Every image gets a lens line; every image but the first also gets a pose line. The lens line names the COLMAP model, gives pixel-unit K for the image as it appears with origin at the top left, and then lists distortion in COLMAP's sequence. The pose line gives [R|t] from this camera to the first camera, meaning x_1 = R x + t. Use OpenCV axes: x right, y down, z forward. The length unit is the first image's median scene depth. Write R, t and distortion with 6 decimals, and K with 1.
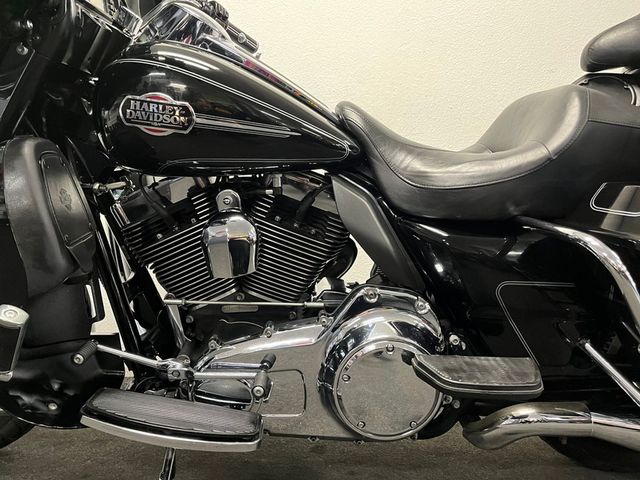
lens RADIAL K [[496.8, 0, 320.0], [0, 496.8, 240.0], [0, 0, 1]] dist [0.121104, -0.168317]
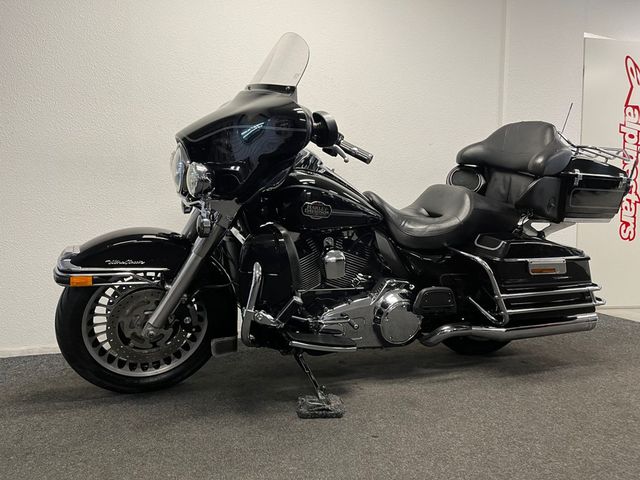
lens RADIAL K [[496.8, 0, 320.0], [0, 496.8, 240.0], [0, 0, 1]] dist [0.121104, -0.168317]
pose [[0.939517, -0.024527, 0.341624, -0.946834], [0.002160, 0.997837, 0.065702, -0.229862], [-0.342496, -0.060990, 0.937537, -0.973197]]
